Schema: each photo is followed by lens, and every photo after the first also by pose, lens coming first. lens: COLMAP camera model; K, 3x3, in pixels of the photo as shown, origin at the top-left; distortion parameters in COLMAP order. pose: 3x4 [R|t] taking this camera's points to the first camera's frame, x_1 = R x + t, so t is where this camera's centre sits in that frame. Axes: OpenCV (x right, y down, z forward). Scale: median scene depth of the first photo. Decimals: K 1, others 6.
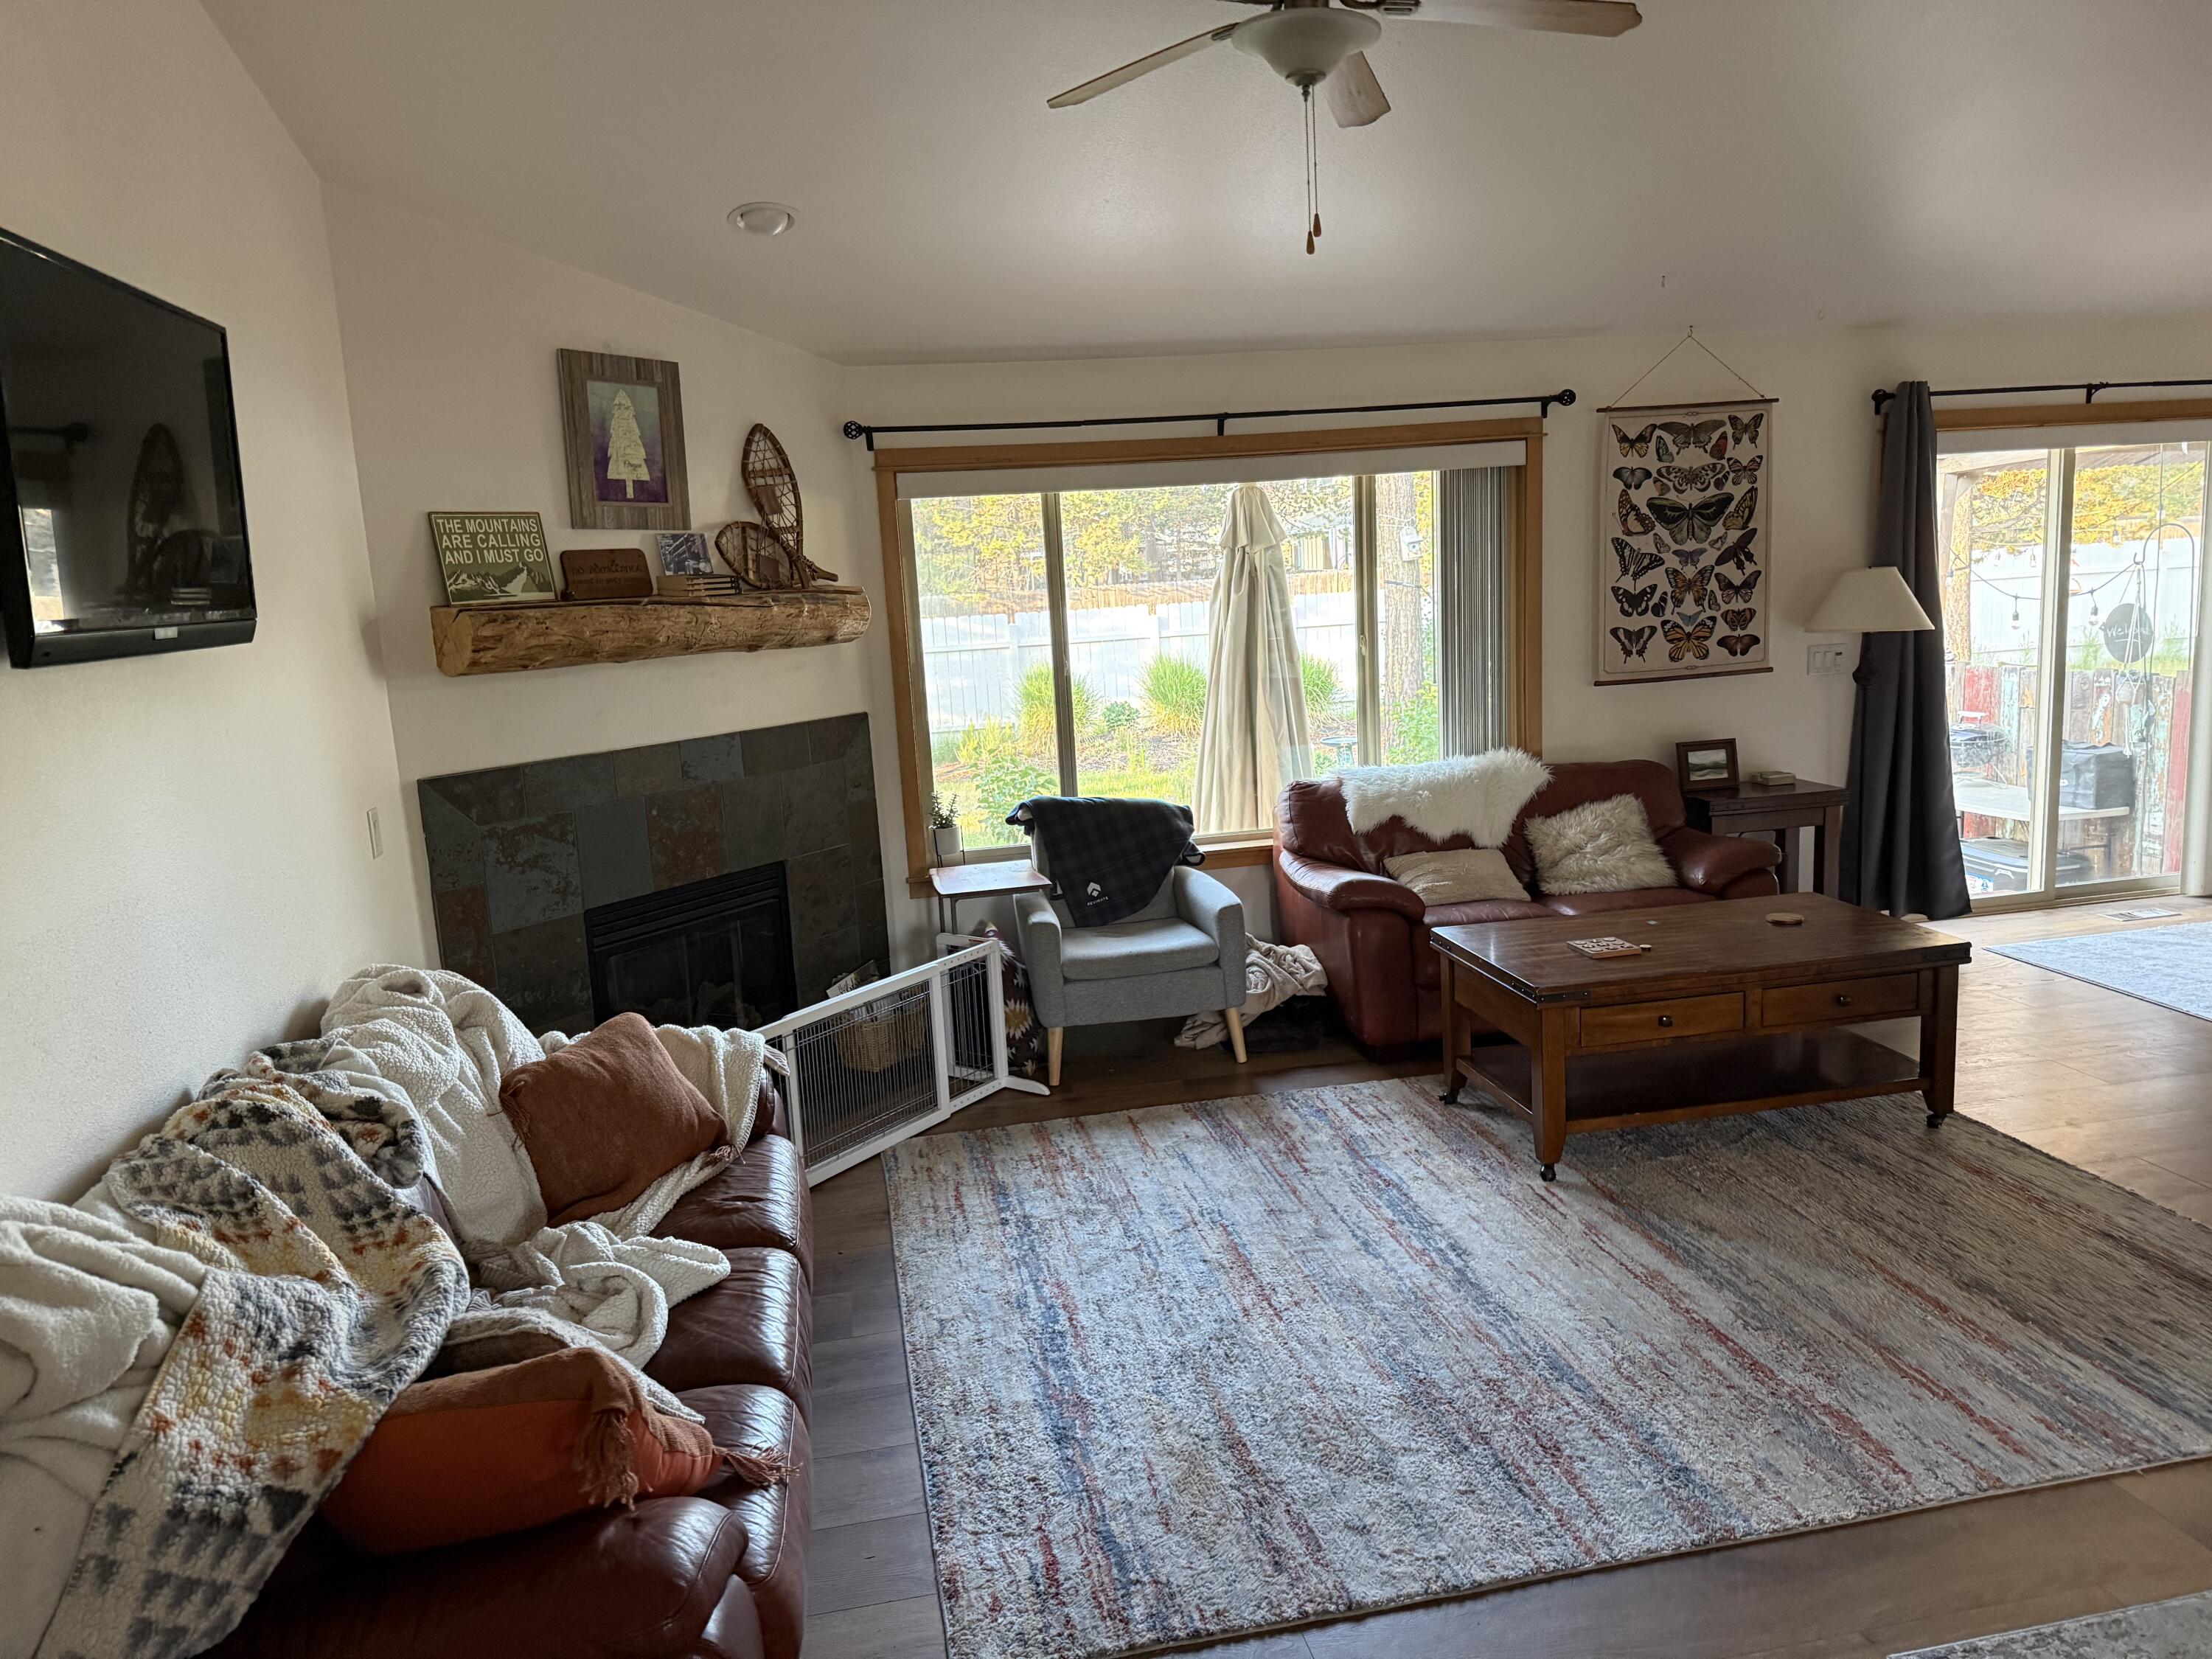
lens RADIAL K [[1545.3, 0, 1091.8], [0, 1545.3, 837.9], [0, 0, 1]] dist [0.056853, -0.080483]
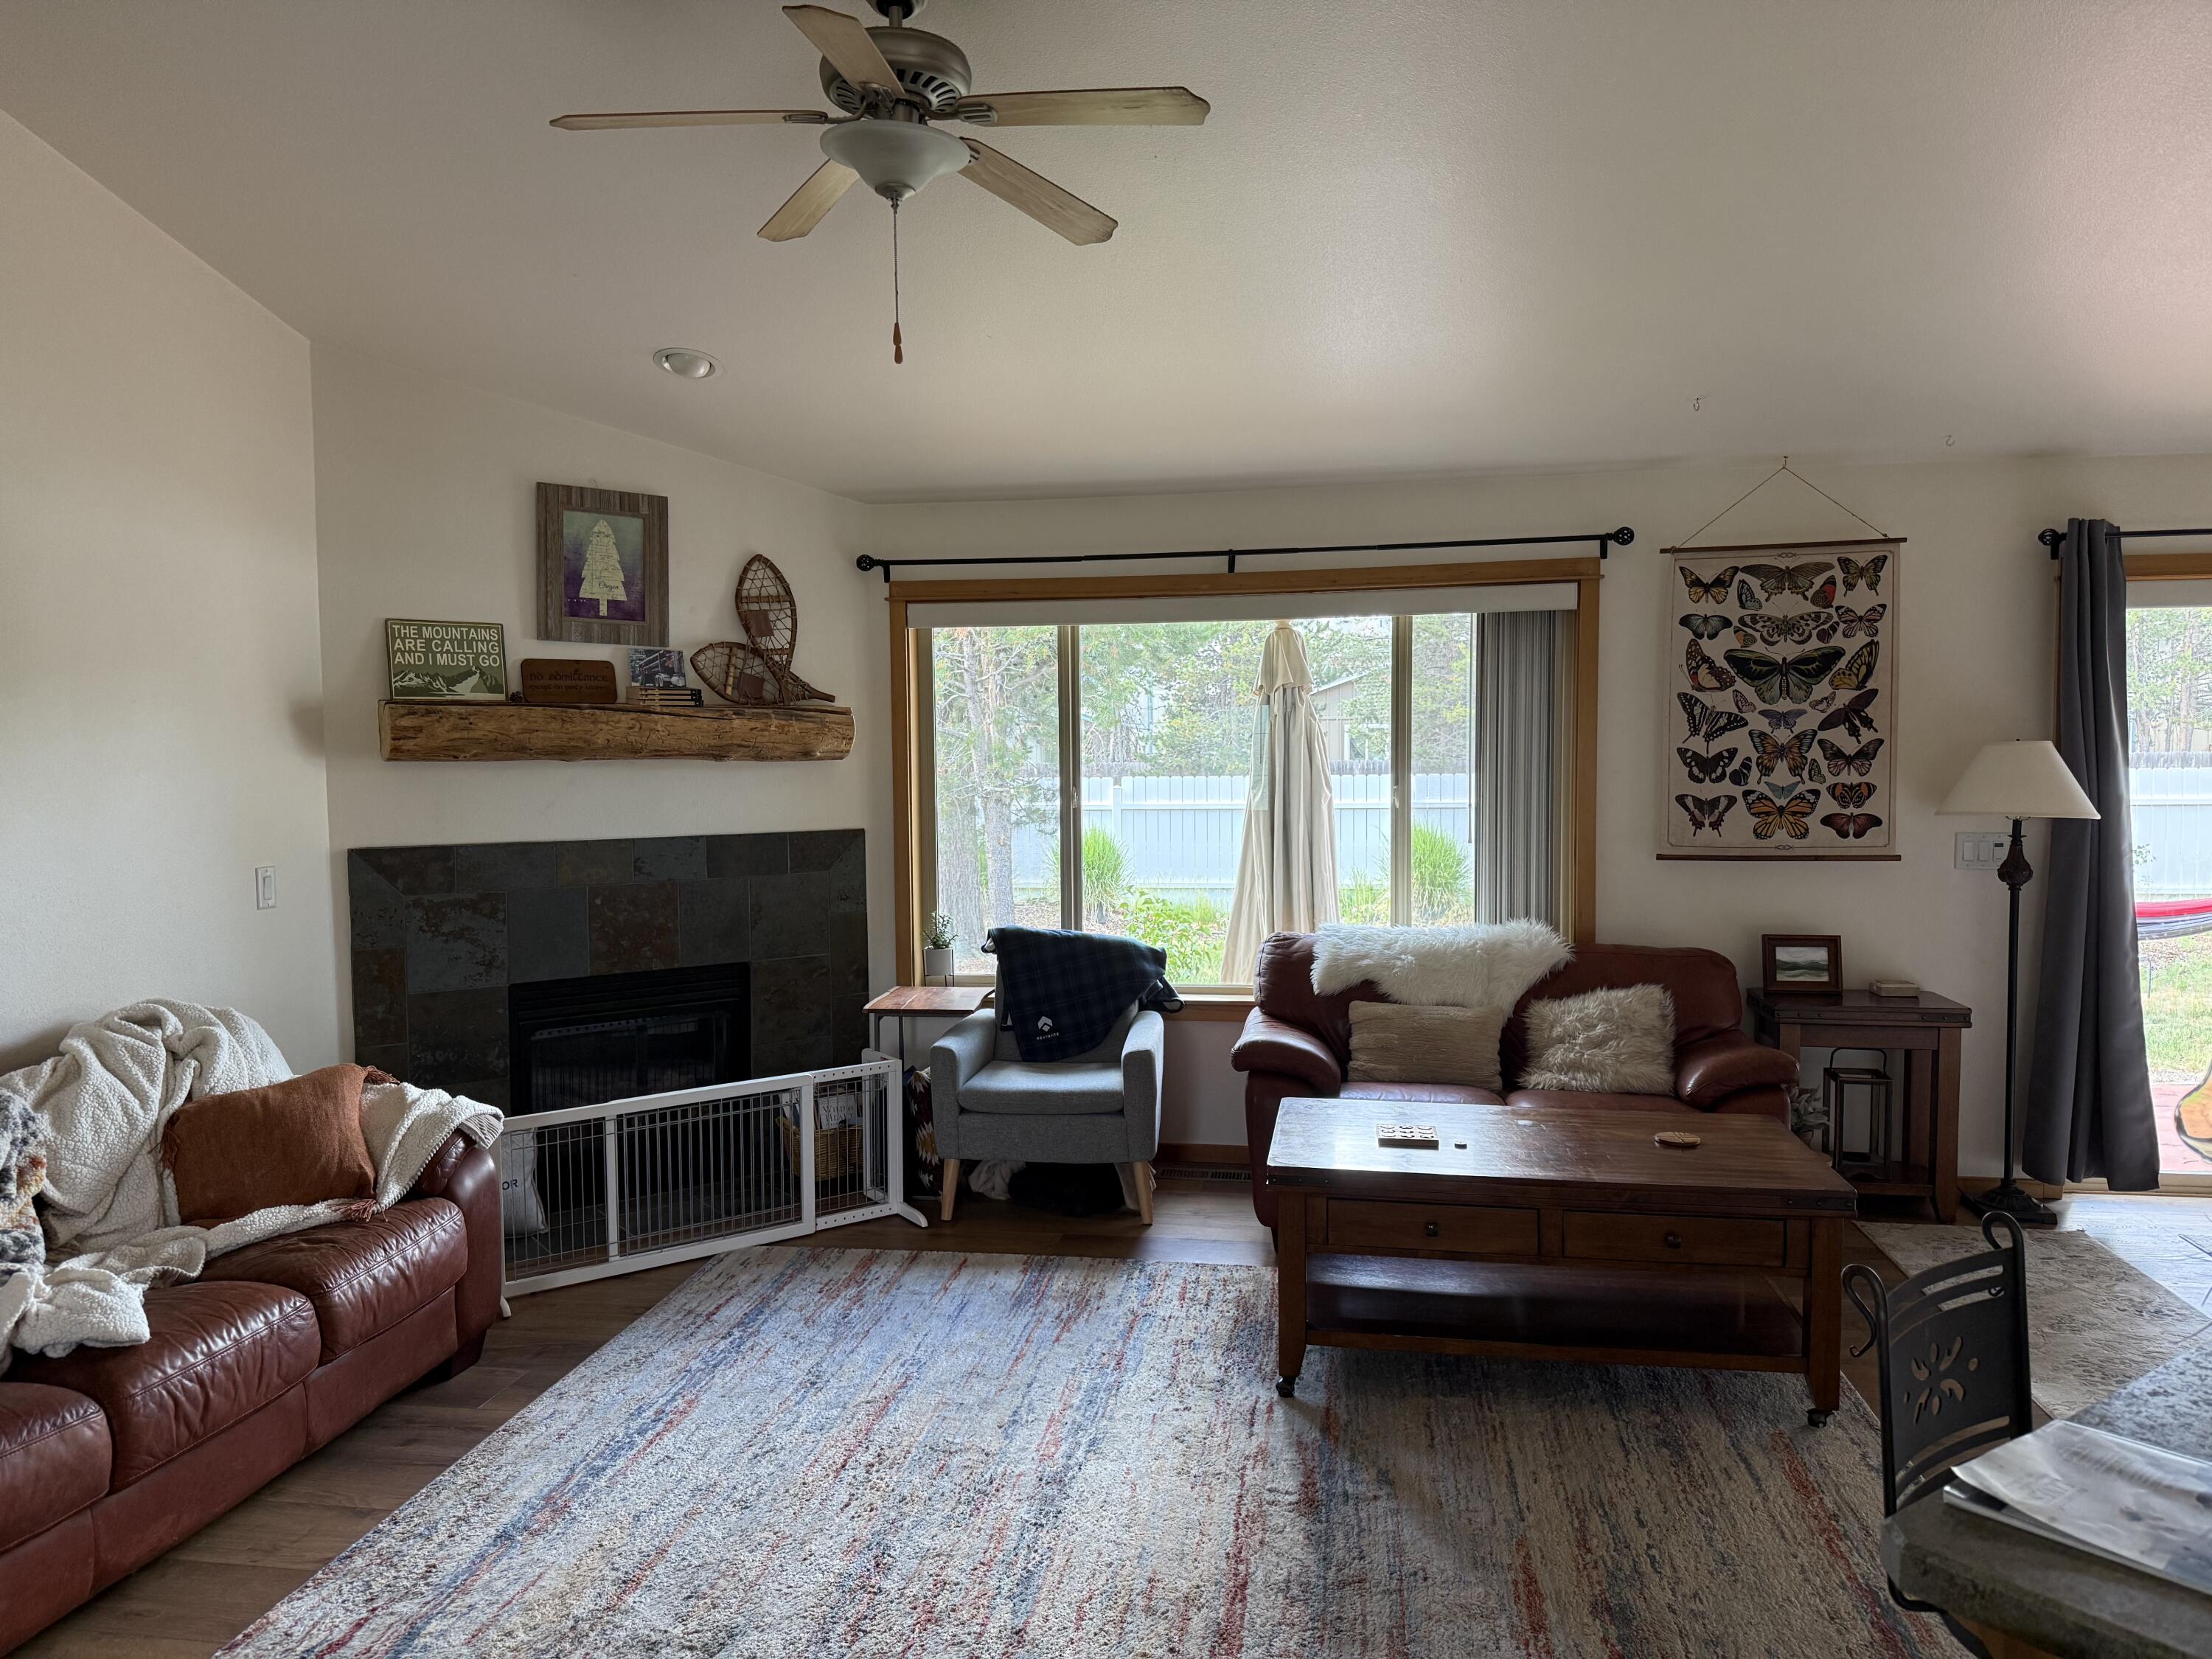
lens RADIAL K [[1545.8, 0, 1097.6], [0, 1545.8, 838.4], [0, 0, 1]] dist [0.057627, -0.081889]
pose [[0.937949, 0.067986, -0.340045, 0.384261], [-0.103257, 0.990868, -0.086708, -0.002165], [0.331045, 0.116439, 0.936403, 0.093678]]
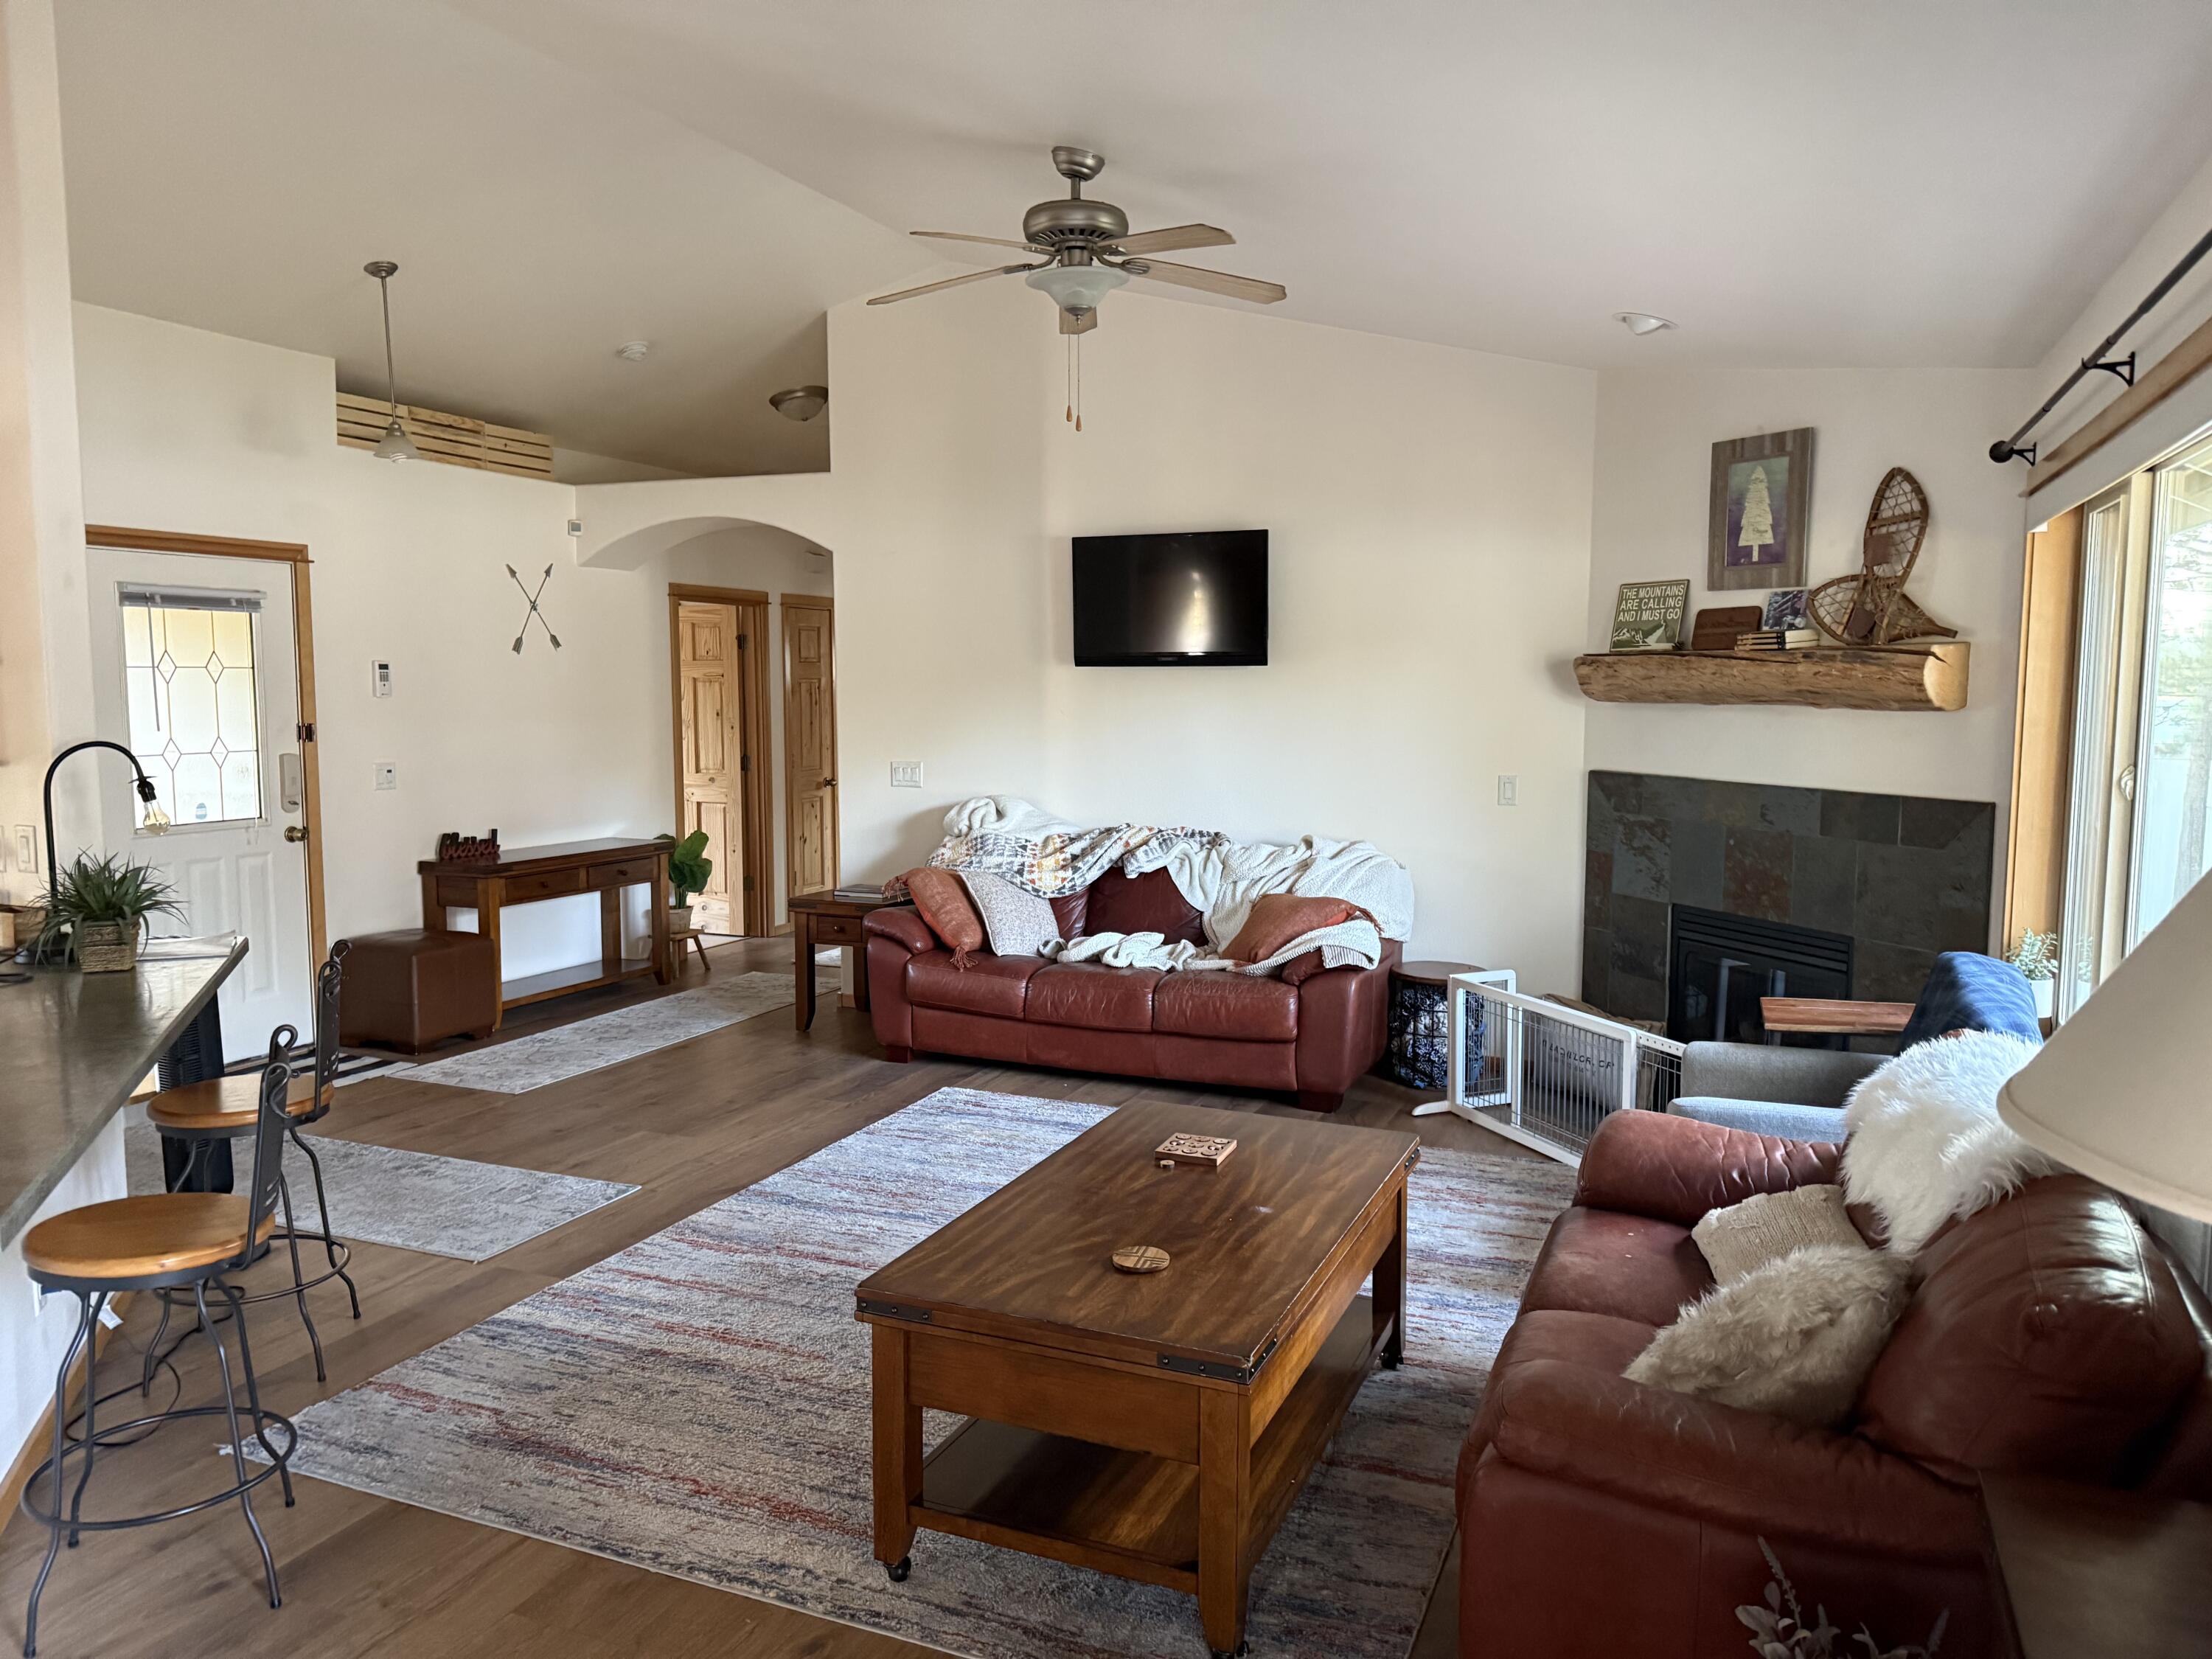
lens RADIAL K [[1540.1, 0, 1101.9], [0, 1540.1, 820.4], [0, 0, 1]] dist [0.069949, -0.077419]
pose [[-0.552434, 0.129208, -0.823482, 0.830895], [-0.116922, 0.966135, 0.230028, -0.221627], [0.825316, 0.223358, -0.518618, 1.134085]]
